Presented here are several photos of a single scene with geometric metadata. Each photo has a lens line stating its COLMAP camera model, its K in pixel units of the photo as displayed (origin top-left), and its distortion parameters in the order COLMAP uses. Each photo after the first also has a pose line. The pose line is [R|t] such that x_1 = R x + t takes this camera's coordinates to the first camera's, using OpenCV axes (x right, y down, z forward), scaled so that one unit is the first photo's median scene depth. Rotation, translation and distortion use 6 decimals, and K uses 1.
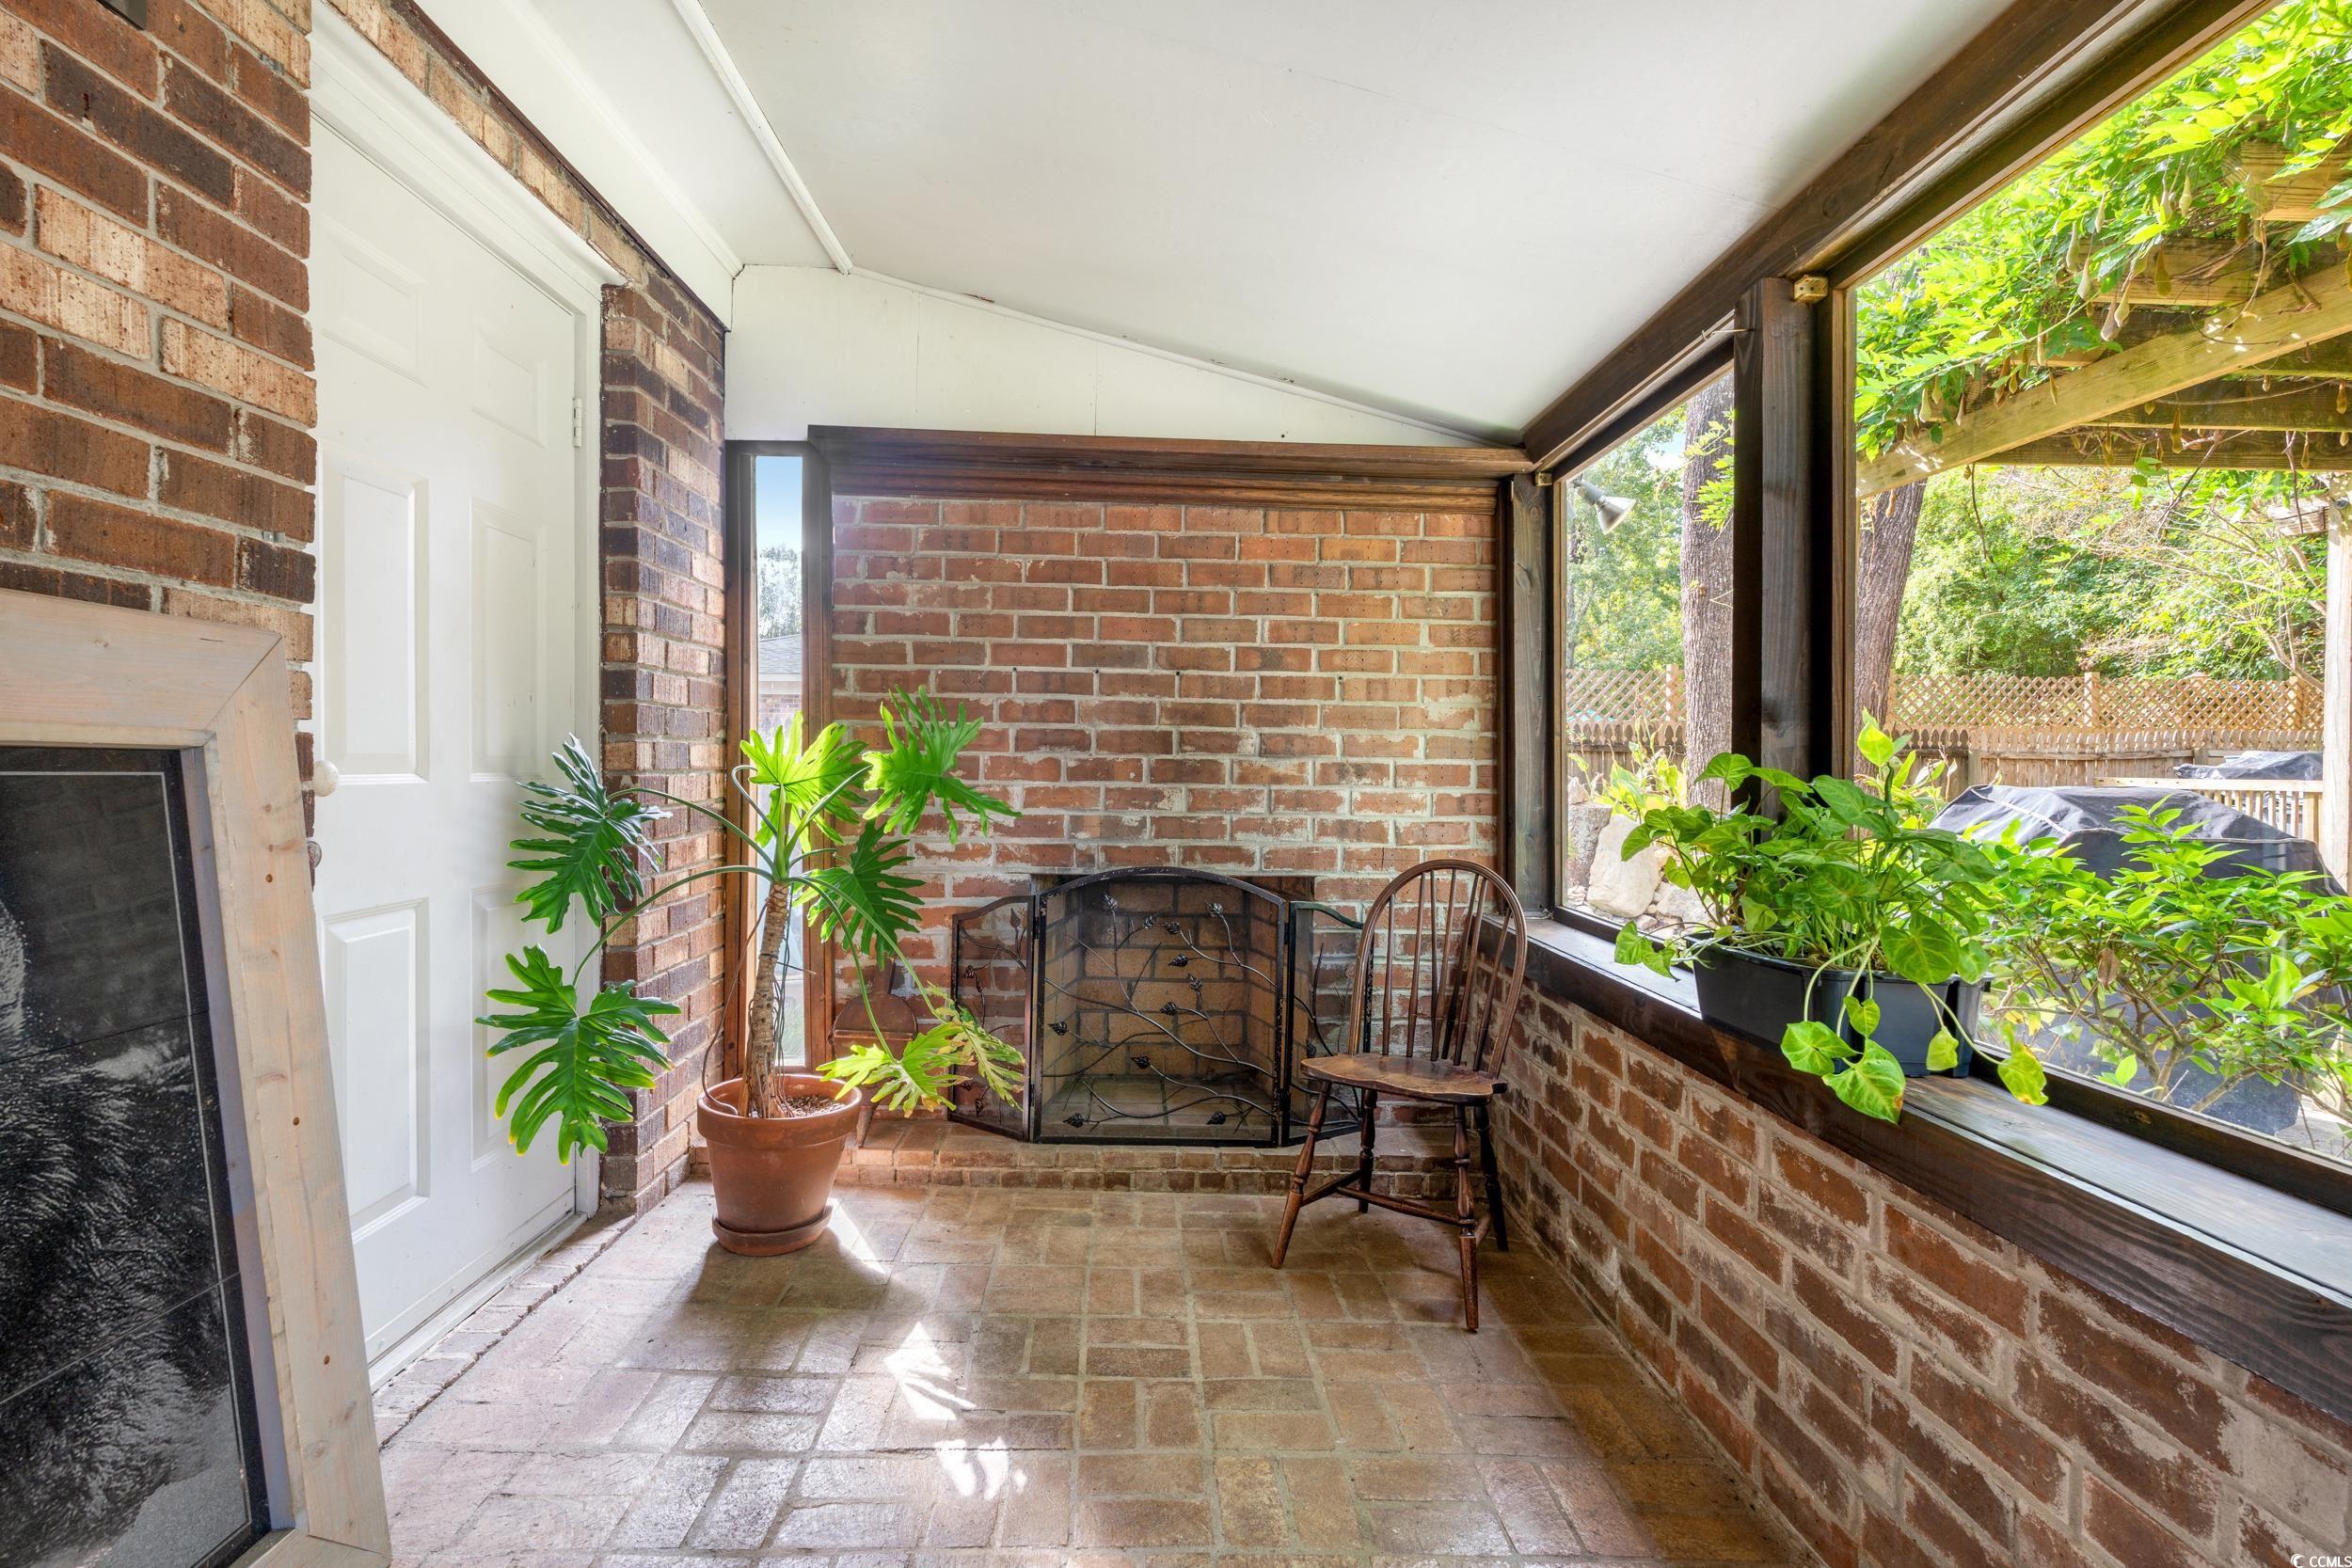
lens RADIAL K [[1026.0, 0, 1172.0], [0, 1026.0, 769.4], [0, 0, 1]] dist [-0.009646, 0.001355]
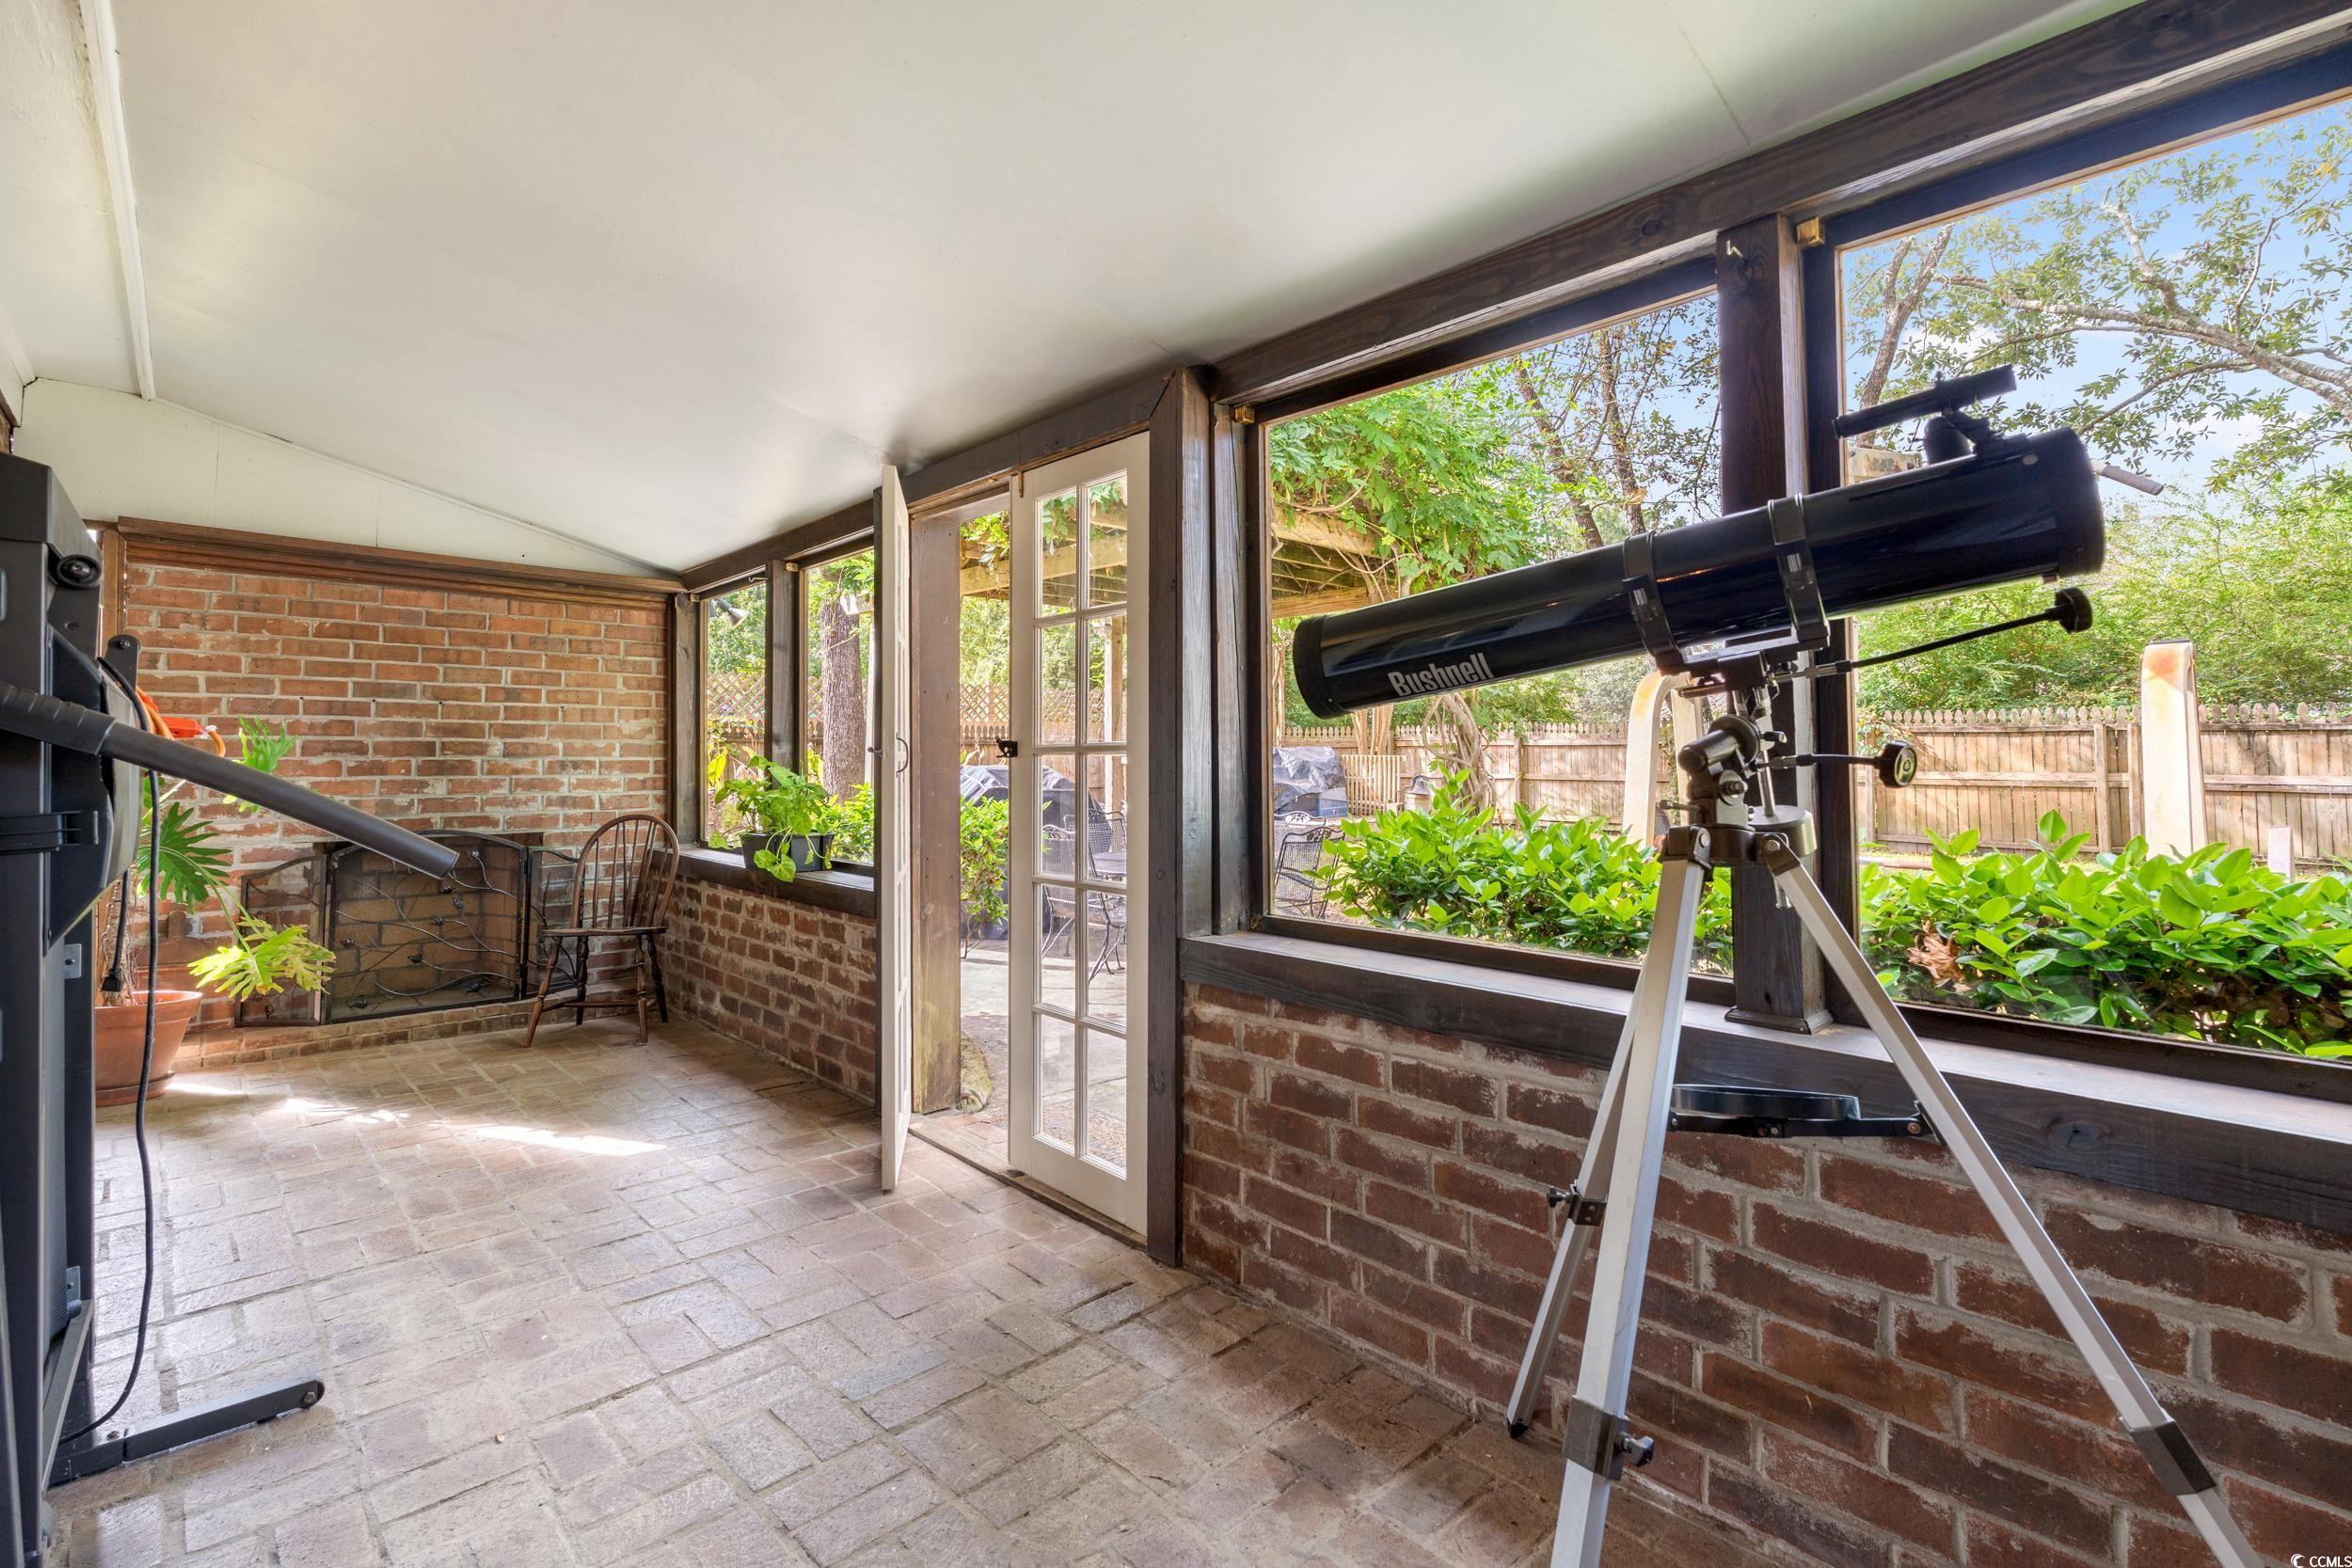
lens RADIAL K [[1026.0, 0, 1171.8], [0, 1026.0, 713.5], [0, 0, 1]] dist [-0.009646, 0.001355]
pose [[0.743092, 0.013195, 0.669059, -0.201586], [0.013858, 0.999288, -0.035099, -0.010392], [-0.669046, 0.035354, 0.742380, -0.842029]]
